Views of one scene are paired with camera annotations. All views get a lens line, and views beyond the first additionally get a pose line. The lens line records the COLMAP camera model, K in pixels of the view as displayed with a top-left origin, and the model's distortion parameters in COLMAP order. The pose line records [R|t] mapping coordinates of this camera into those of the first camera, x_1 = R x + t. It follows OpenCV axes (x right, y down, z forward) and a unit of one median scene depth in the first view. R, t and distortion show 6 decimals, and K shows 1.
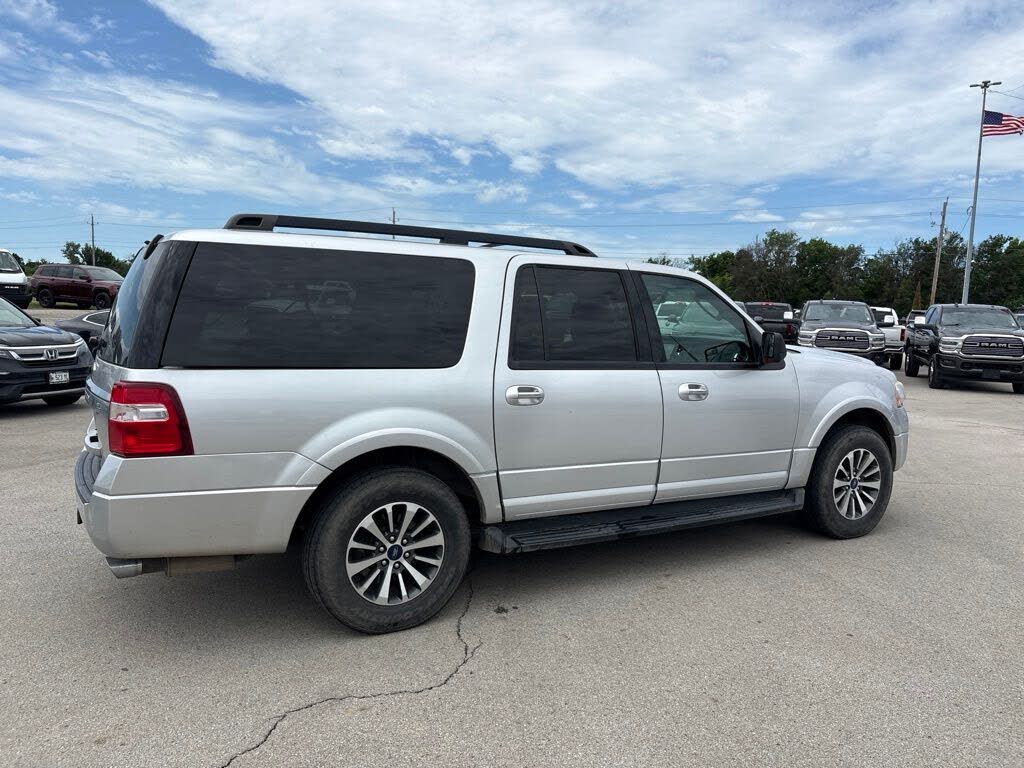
lens RADIAL K [[782.1, 0, 513.9], [0, 782.1, 379.9], [0, 0, 1]] dist [0.043384, -0.045670]
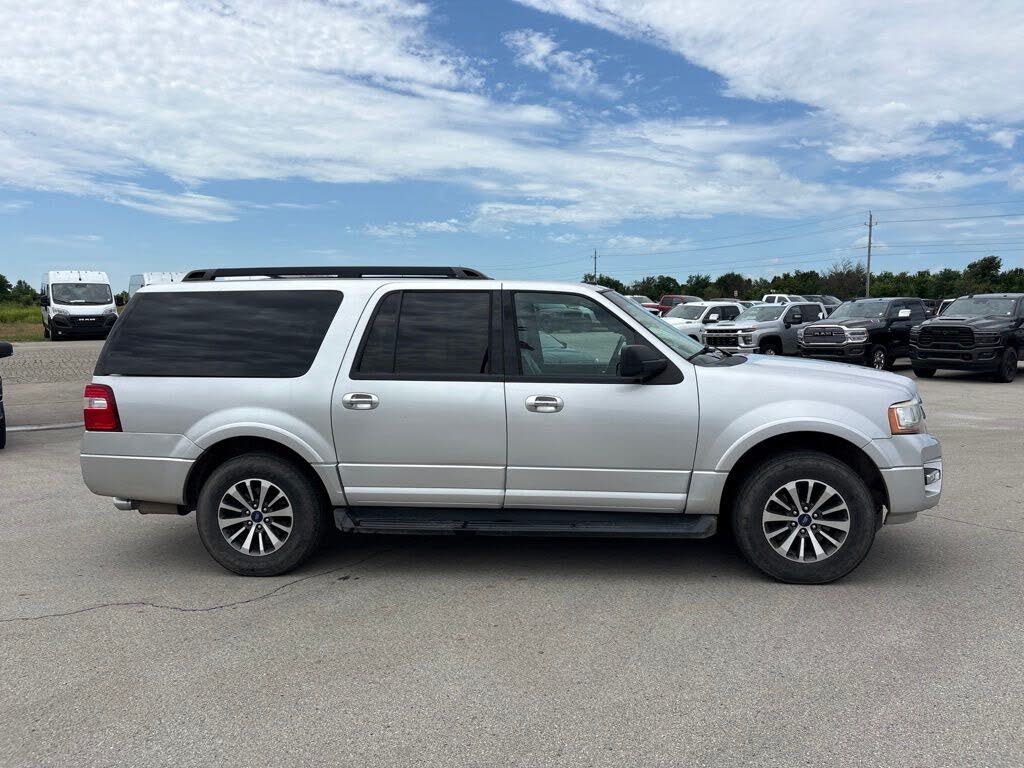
lens RADIAL K [[774.5, 0, 512.6], [0, 774.5, 377.3], [0, 0, 1]] dist [0.037906, -0.043678]
pose [[0.809502, 0.009005, -0.587048, 0.929474], [-0.021997, 0.999646, -0.014998, -0.004988], [0.586705, 0.025054, 0.809413, 0.175968]]
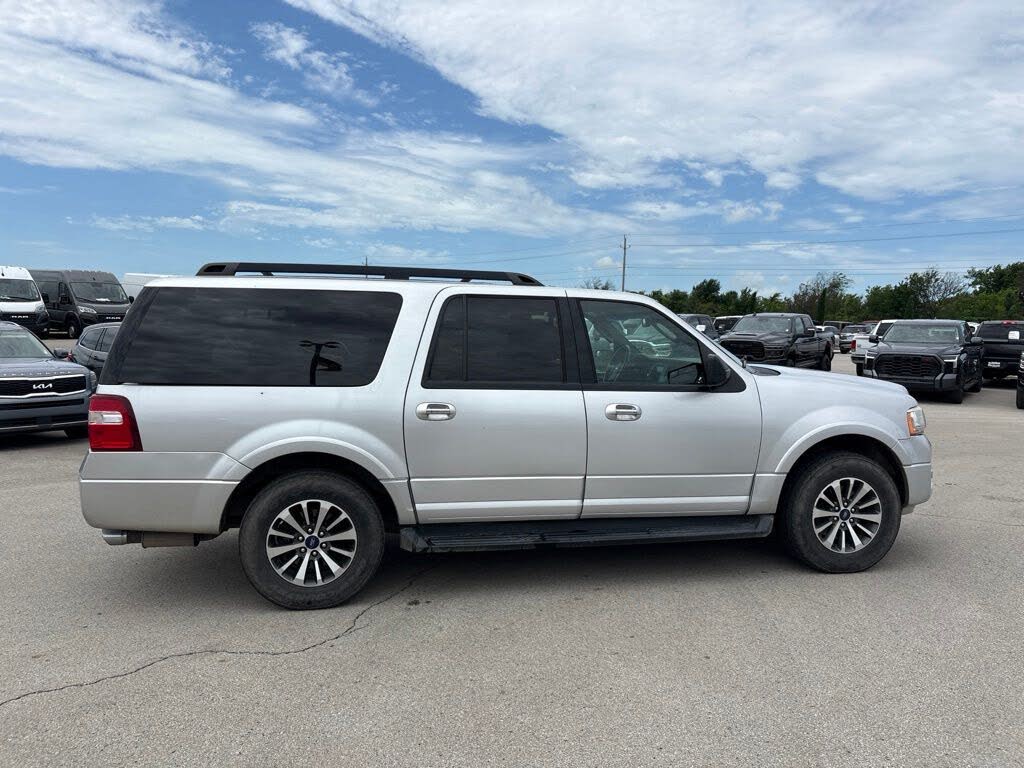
lens RADIAL K [[778.4, 0, 506.6], [0, 778.4, 378.2], [0, 0, 1]] dist [0.037782, -0.037057]
pose [[0.947897, 0.004224, -0.318548, 0.480790], [-0.014901, 0.999406, -0.031089, 0.004885], [0.318227, 0.034216, 0.947397, -0.030344]]
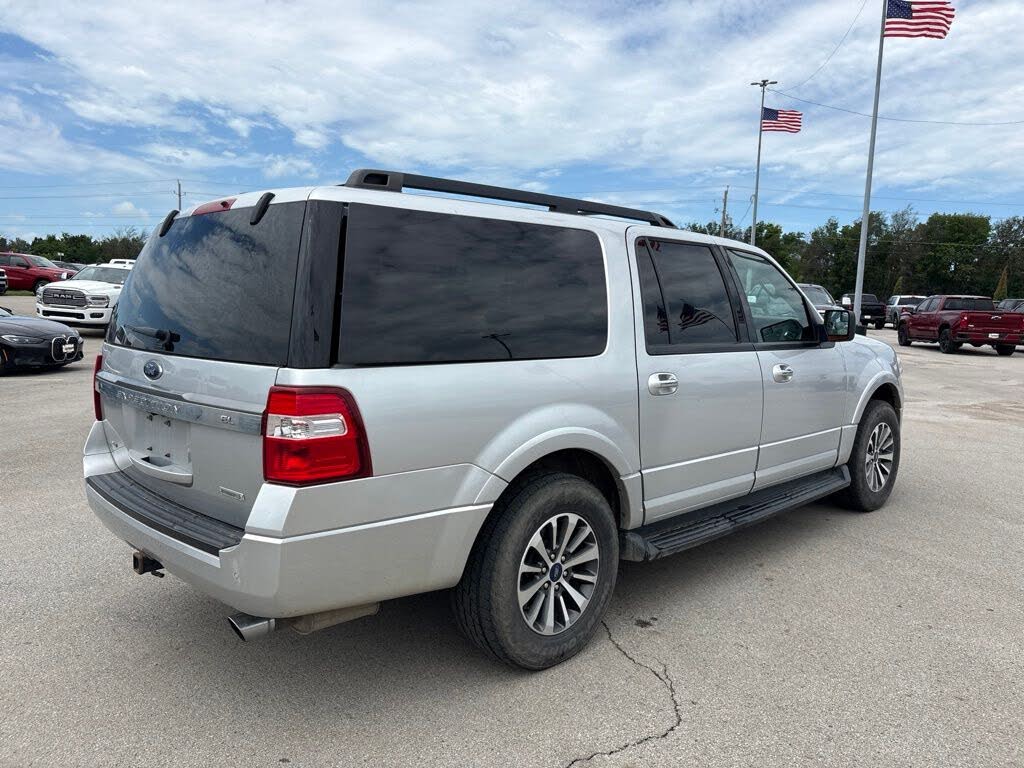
lens RADIAL K [[784.3, 0, 512.0], [0, 784.3, 384.0], [0, 0, 1]] dist [0.042589, -0.038710]
pose [[0.966868, -0.037689, 0.252479, -0.391486], [0.030497, 0.999012, 0.032341, -0.014655], [-0.253448, -0.023569, 0.967062, 0.177548]]
